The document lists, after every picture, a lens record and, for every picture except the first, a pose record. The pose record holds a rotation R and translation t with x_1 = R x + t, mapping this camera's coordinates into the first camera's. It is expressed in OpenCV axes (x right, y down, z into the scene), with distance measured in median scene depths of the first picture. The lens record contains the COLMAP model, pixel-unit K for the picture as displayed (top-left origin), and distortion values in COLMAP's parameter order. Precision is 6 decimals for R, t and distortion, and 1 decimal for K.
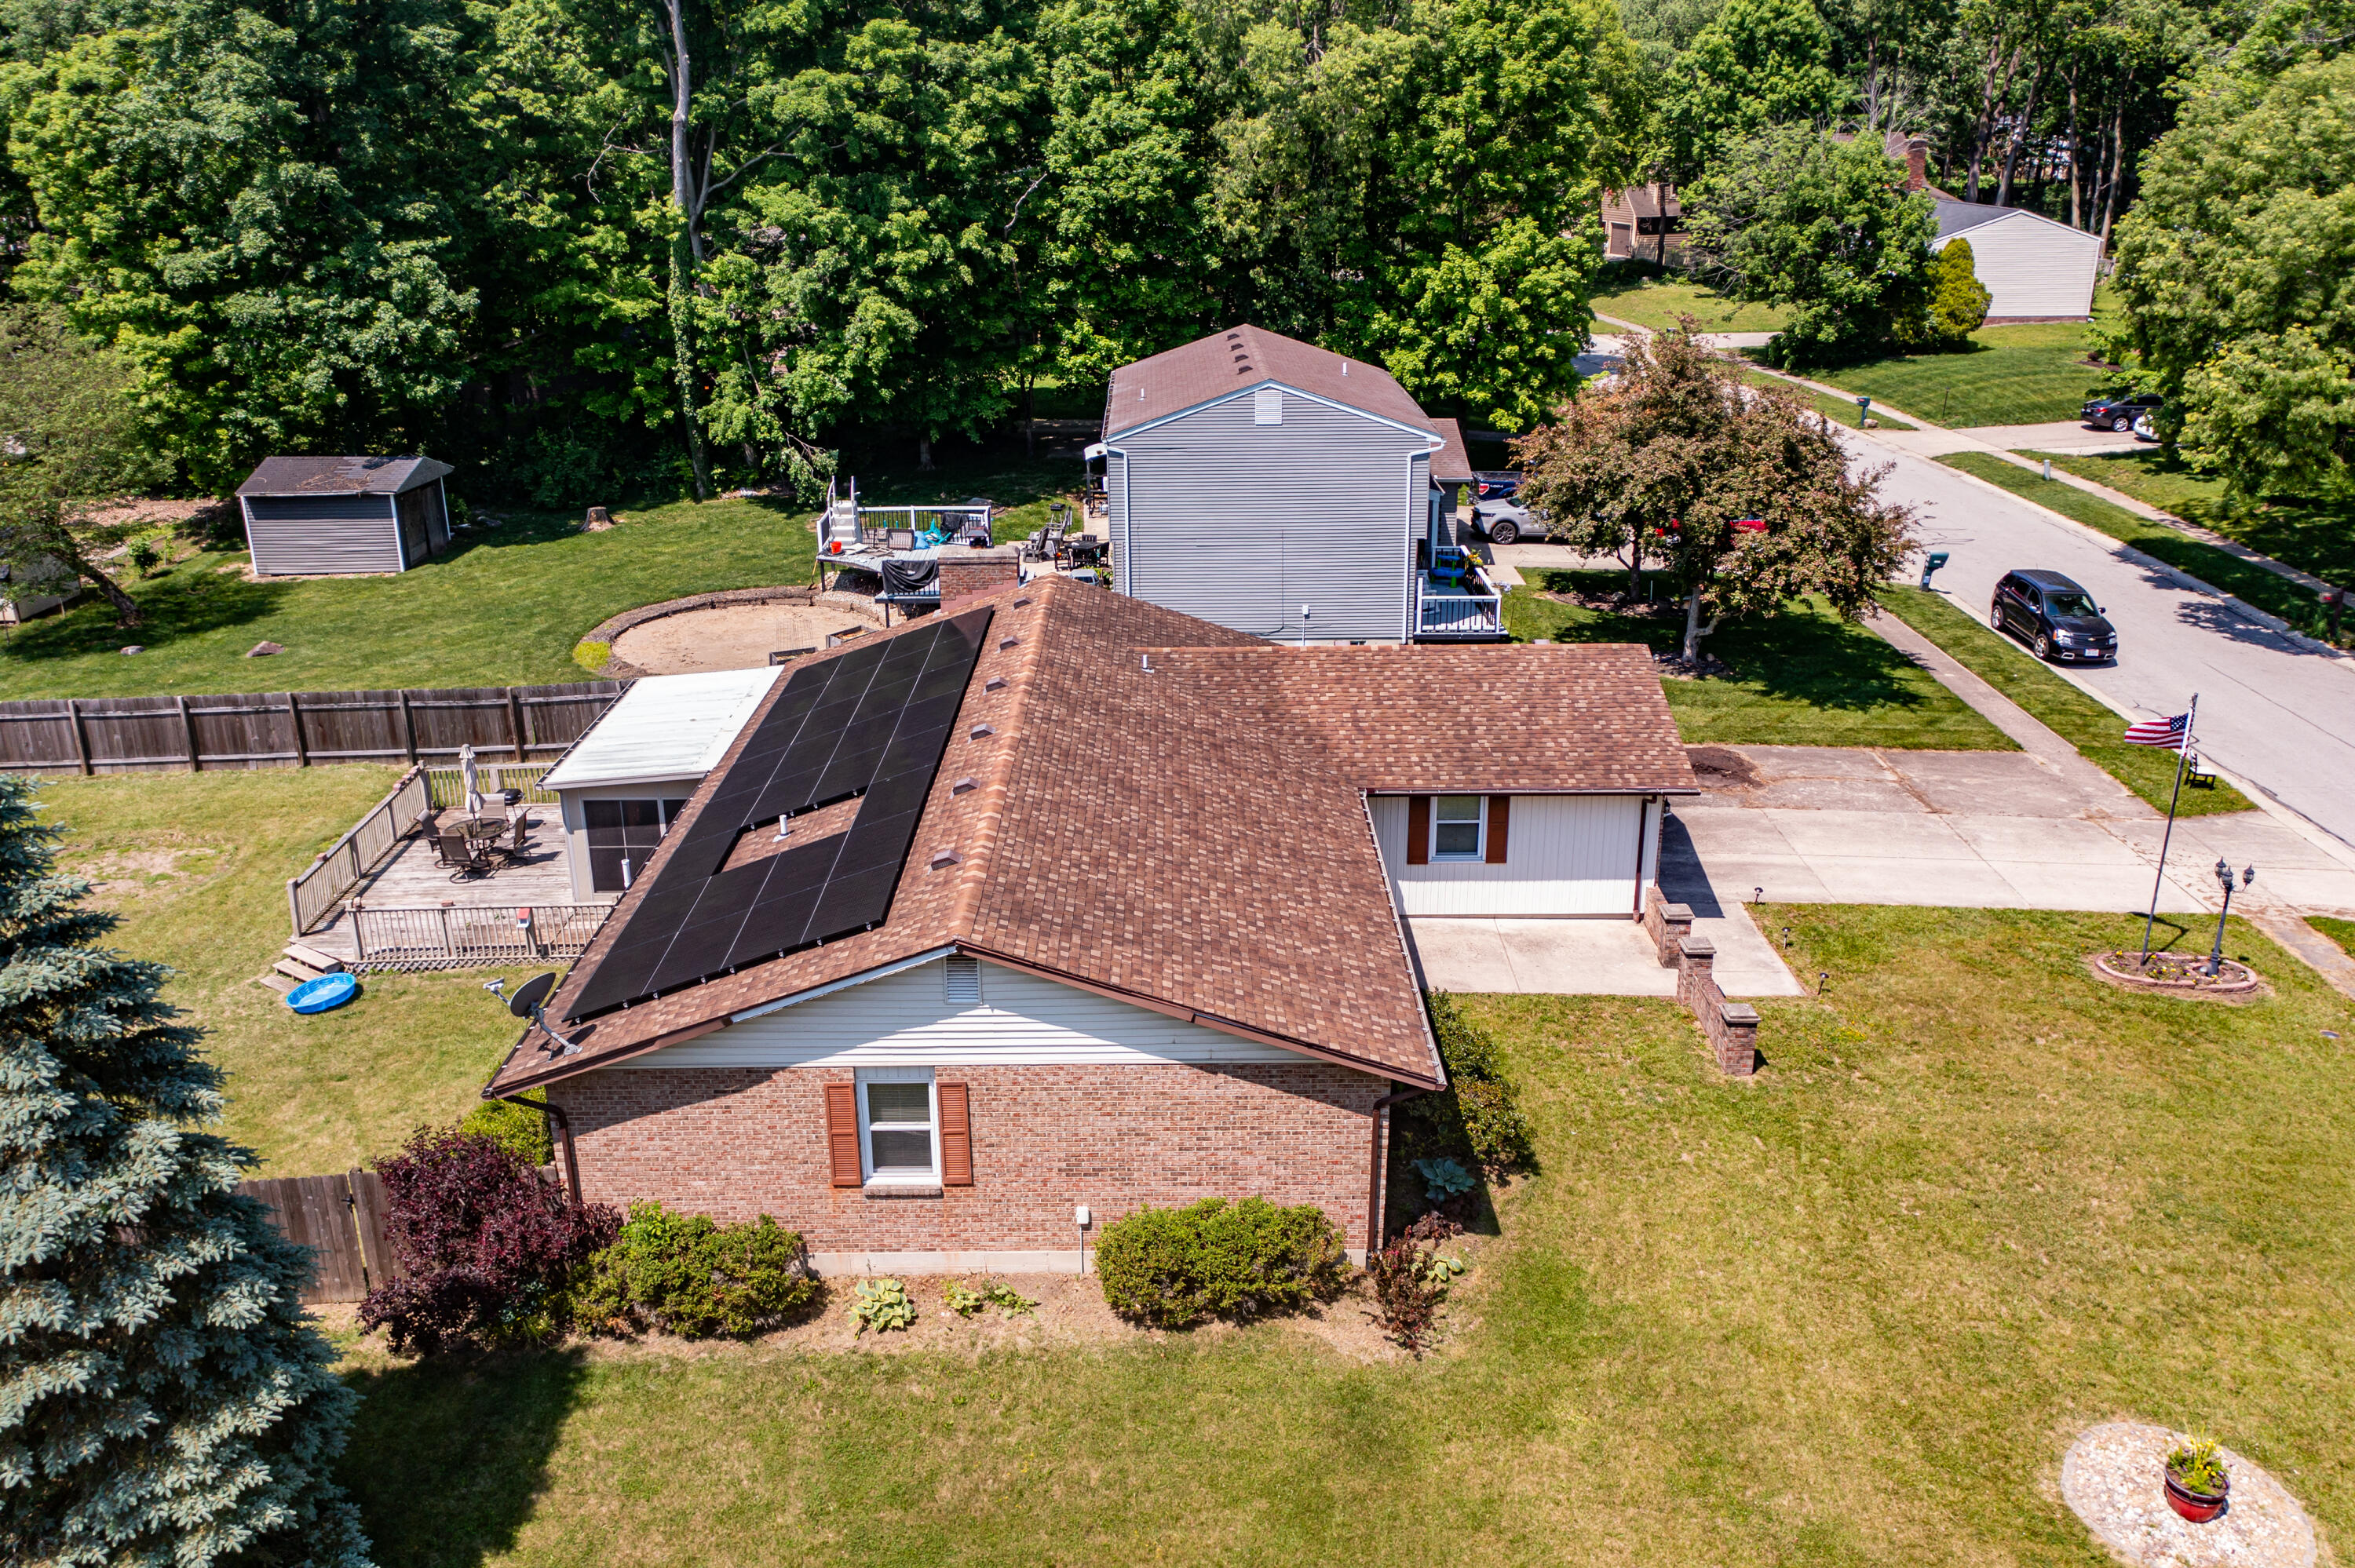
lens RADIAL K [[1876.8, 0, 1185.4], [0, 1876.8, 784.2], [0, 0, 1]] dist [-0.002618, 0.032293]
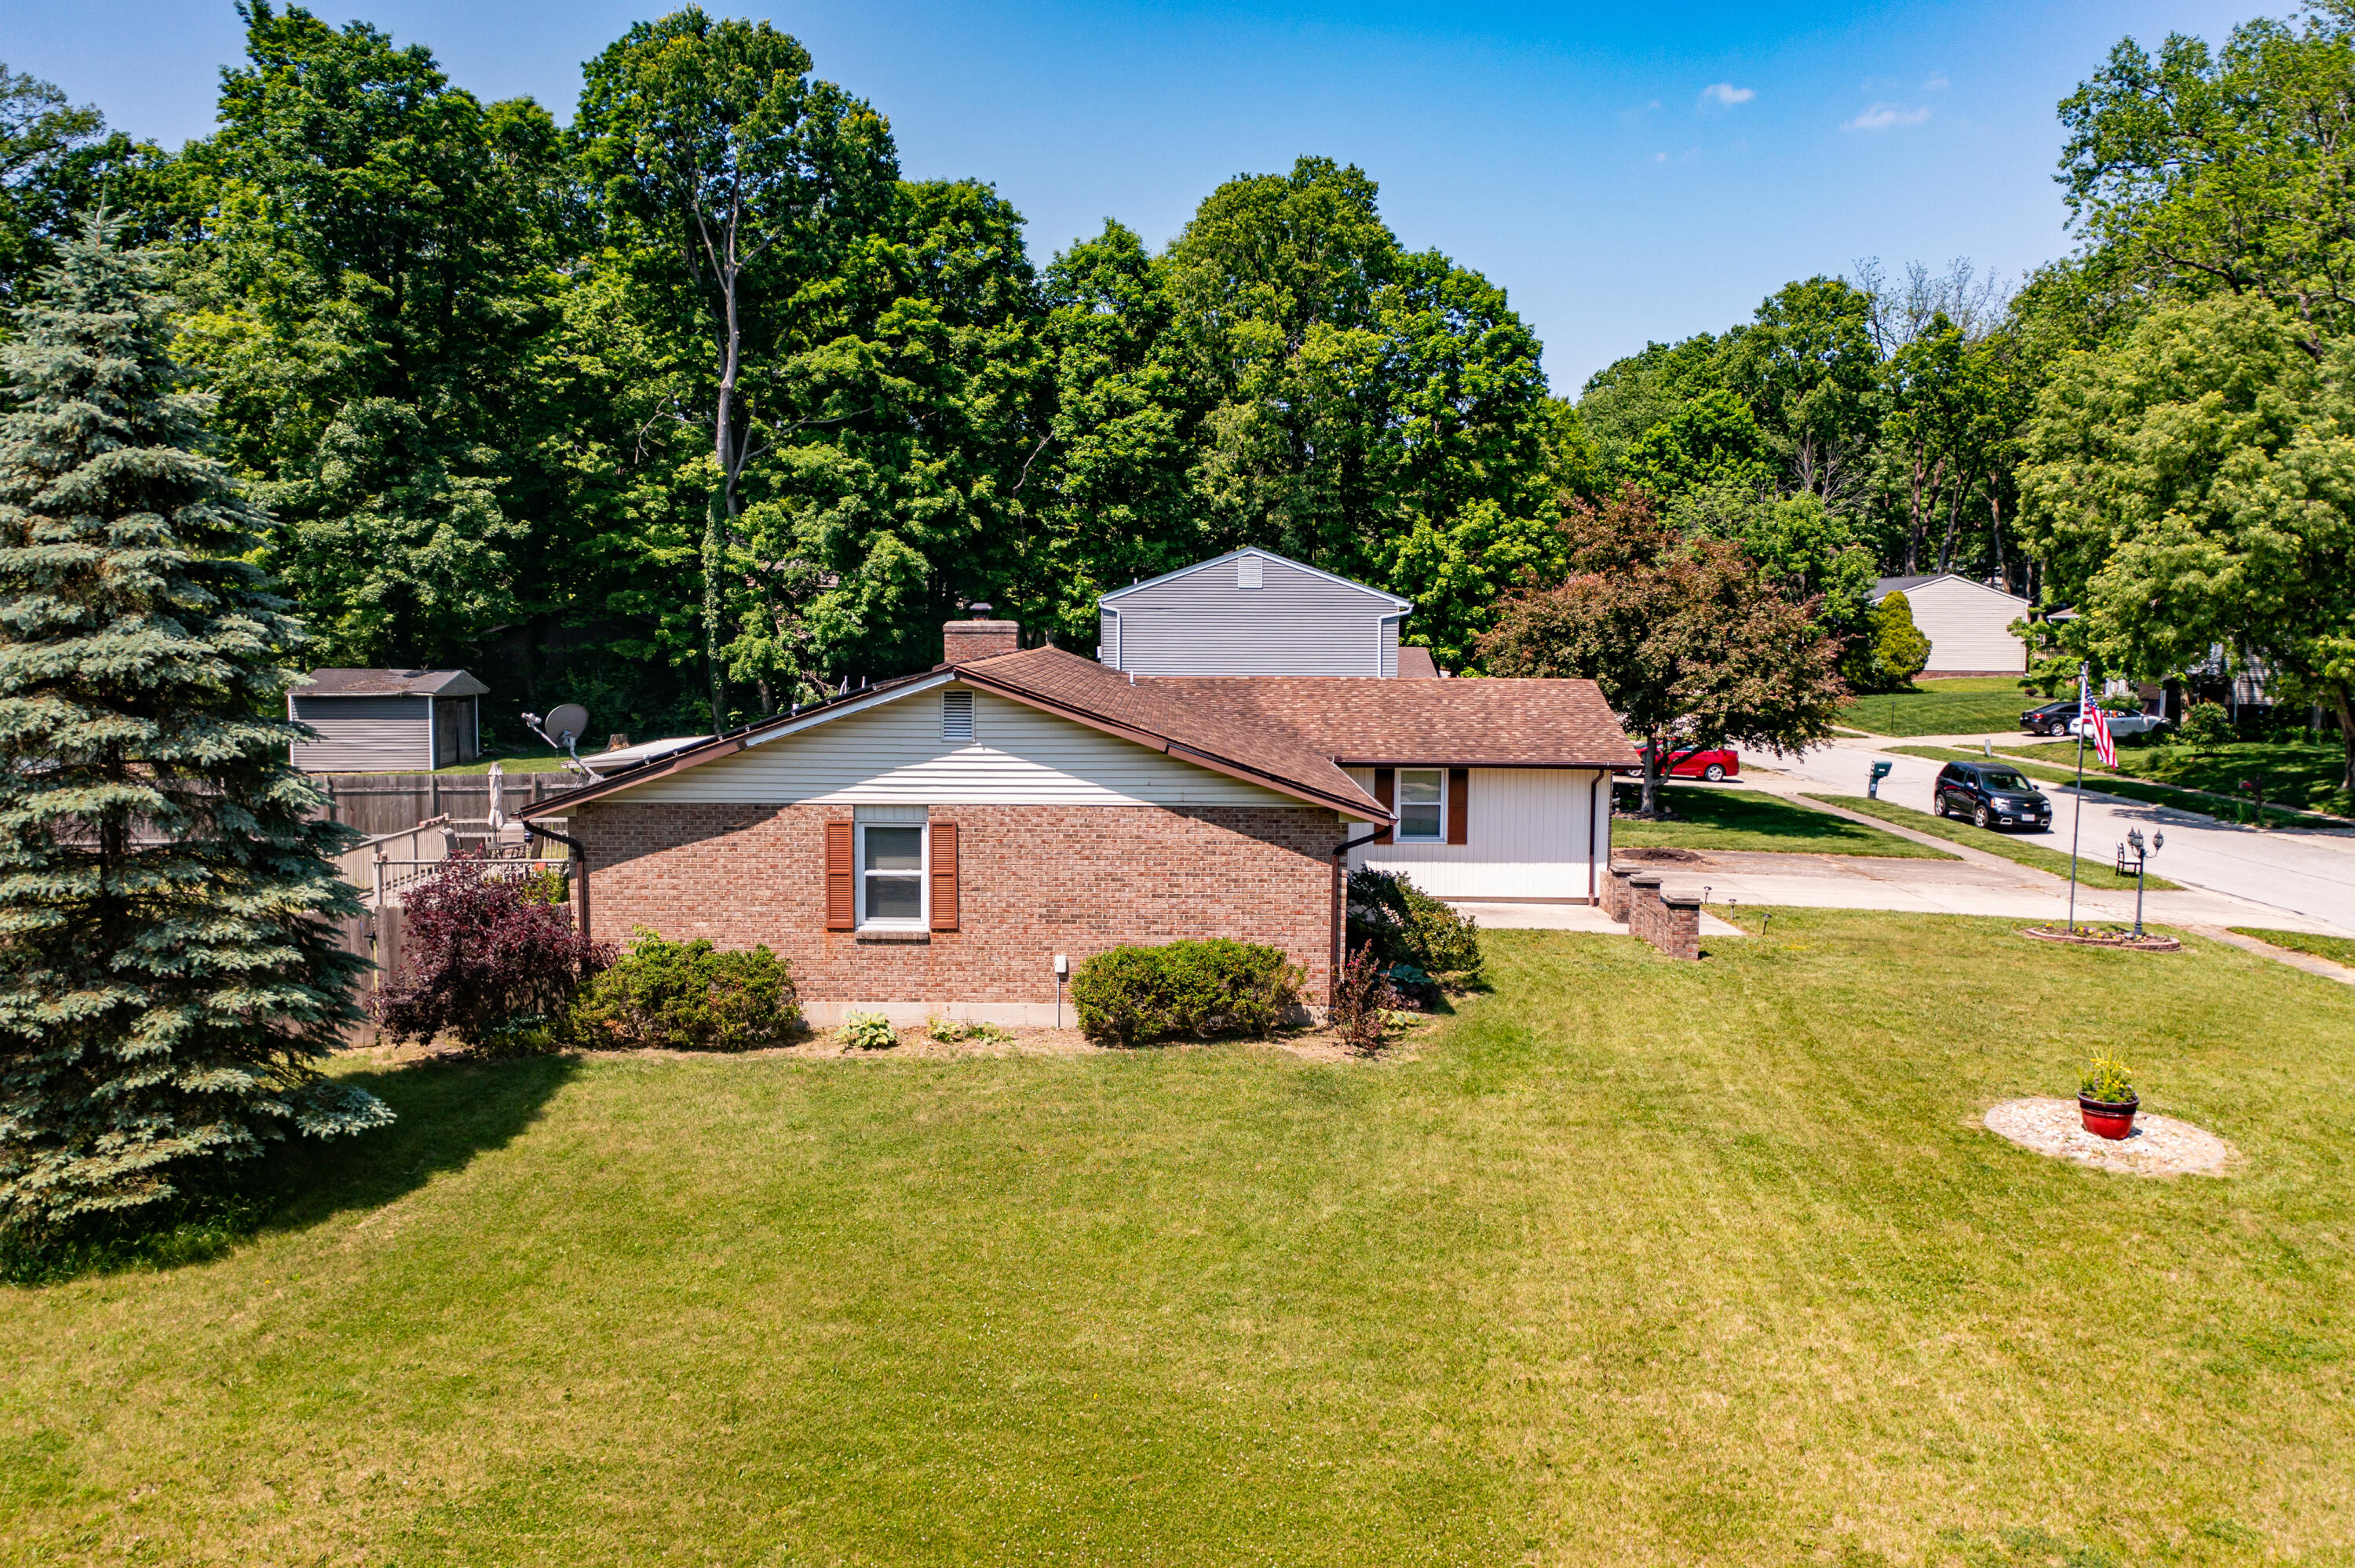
lens RADIAL K [[1876.8, 0, 1187.4], [0, 1876.8, 799.2], [0, 0, 1]] dist [-0.002618, 0.032293]
pose [[0.999932, 0.011373, 0.002515, 0.005469], [-0.010390, 0.968527, -0.248691, 0.164293], [-0.005264, 0.248648, 0.968580, -0.021106]]
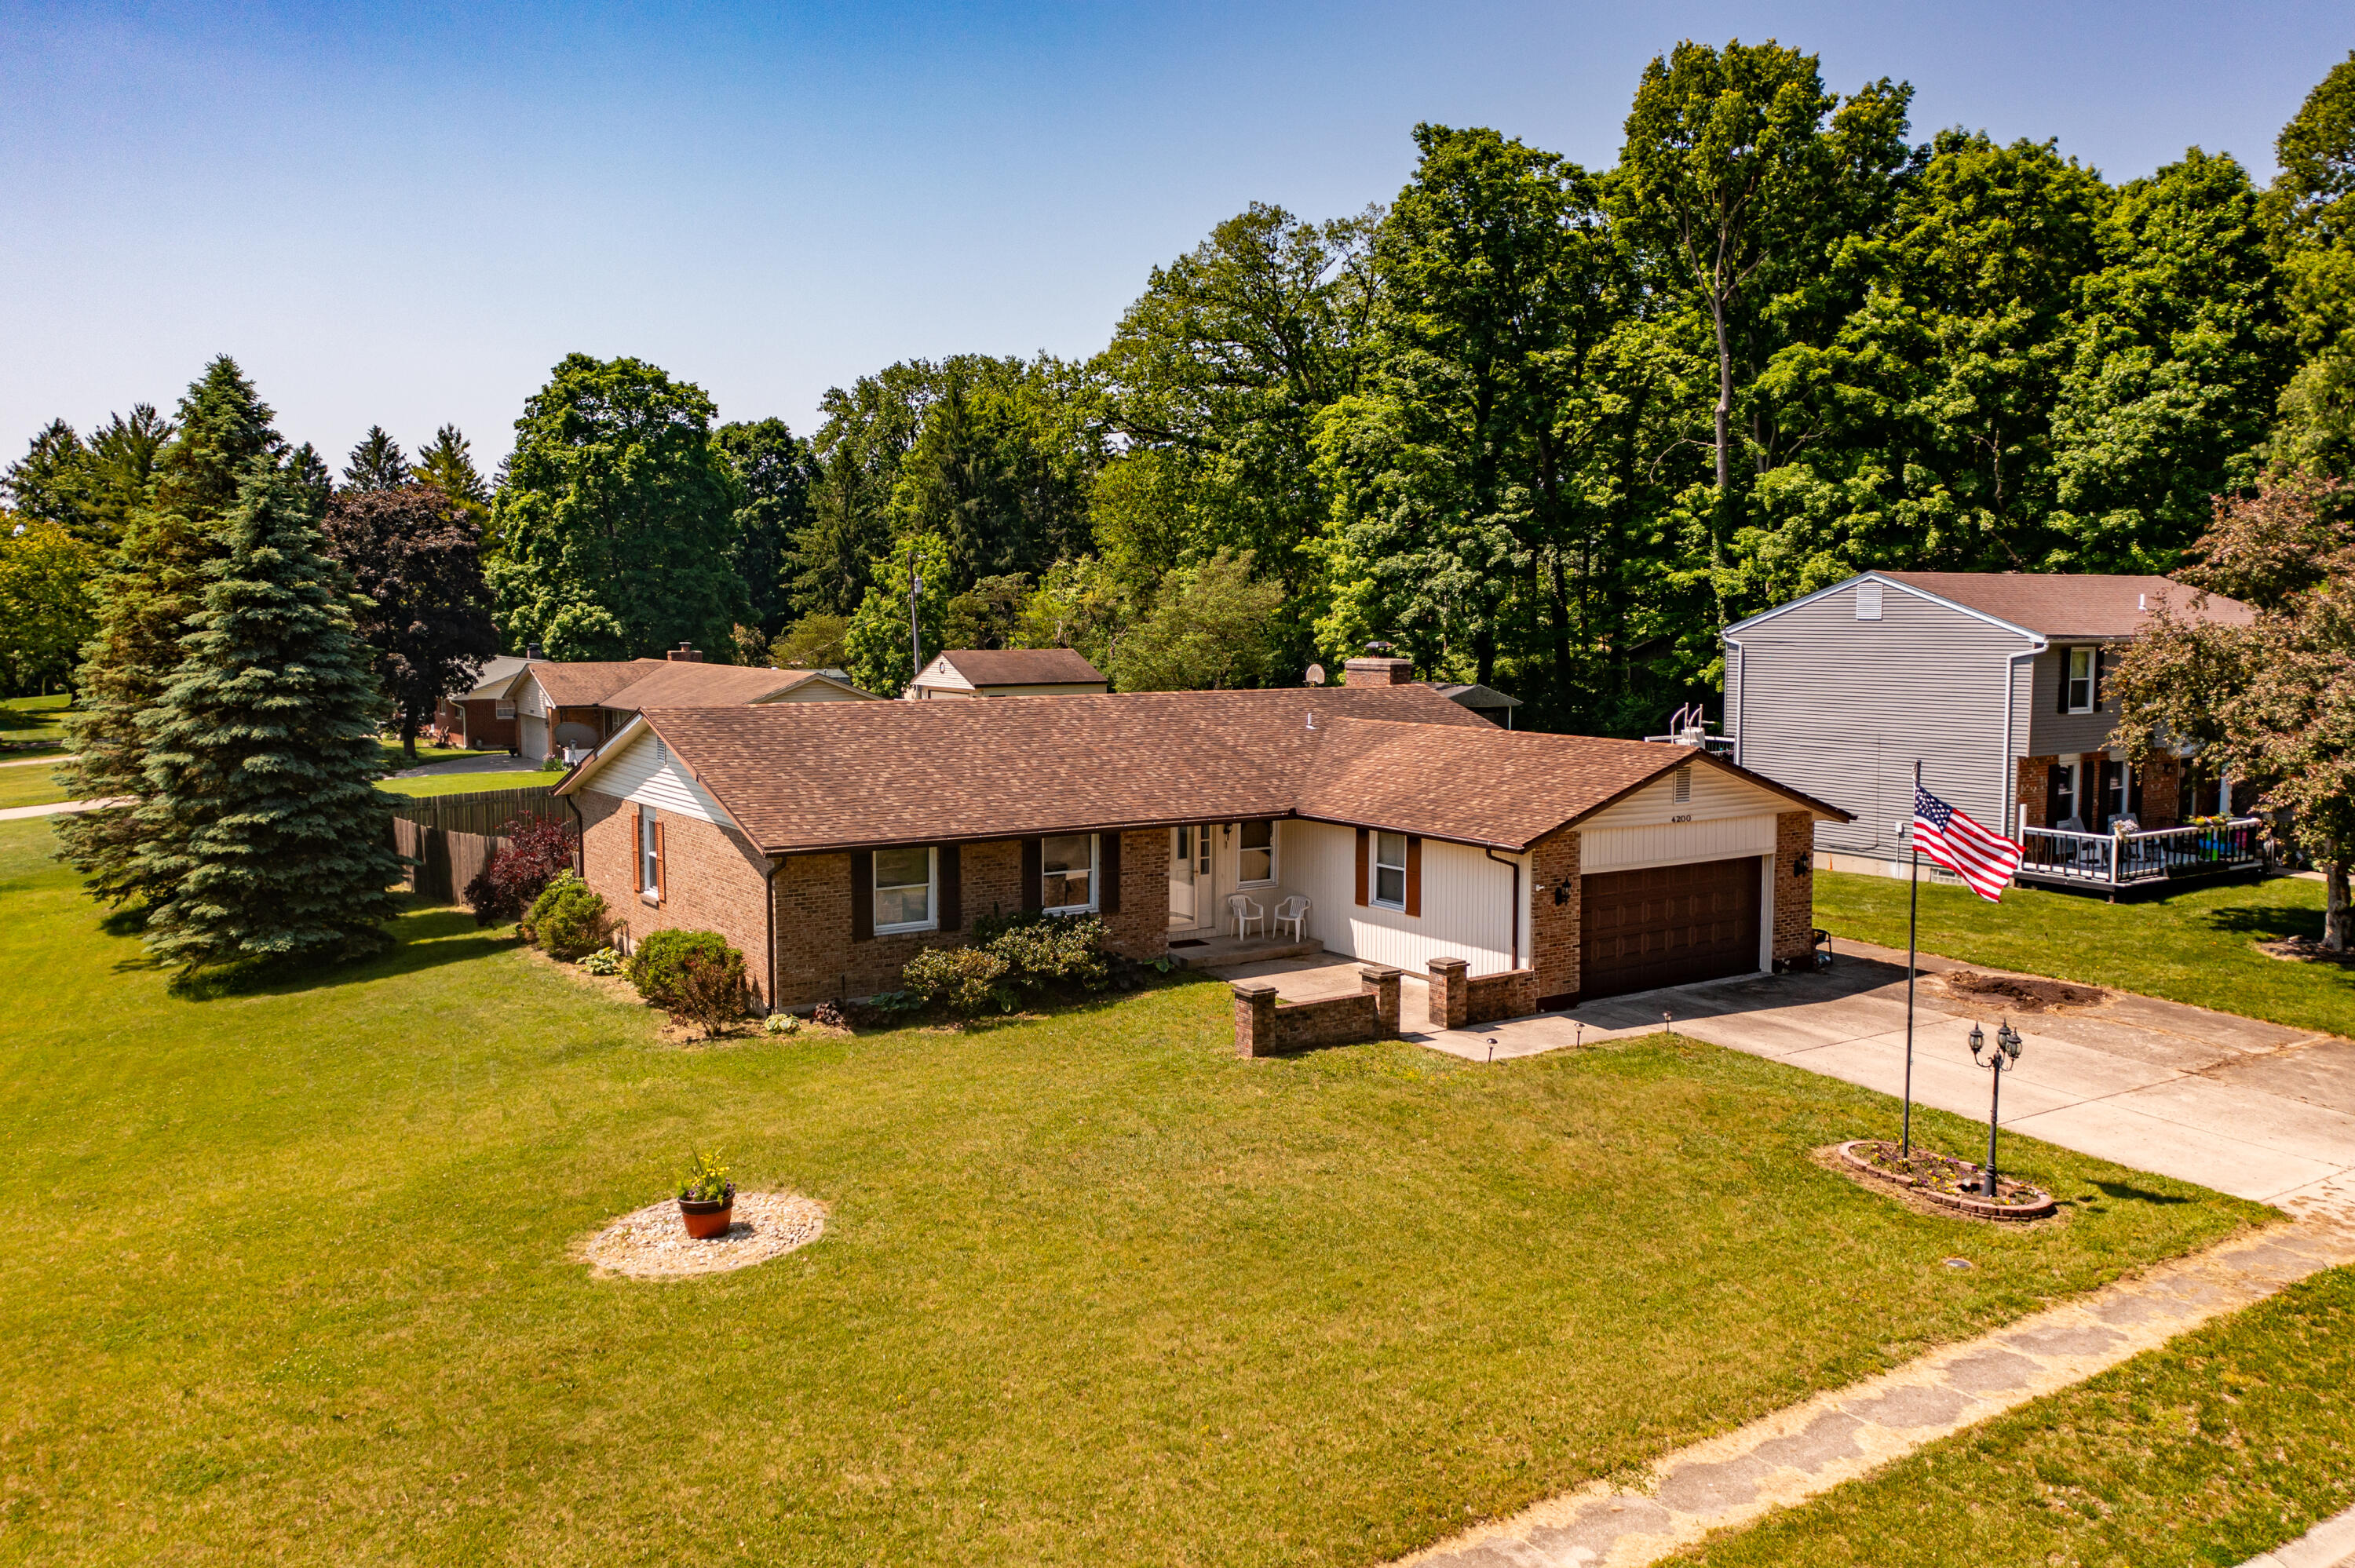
lens RADIAL K [[1876.8, 0, 1199.2], [0, 1876.8, 838.2], [0, 0, 1]] dist [-0.002618, 0.032293]
pose [[0.560137, 0.109538, -0.821126, 0.527035], [-0.286728, 0.955587, -0.068119, 0.059540], [0.777196, 0.273596, 0.566667, 0.197256]]
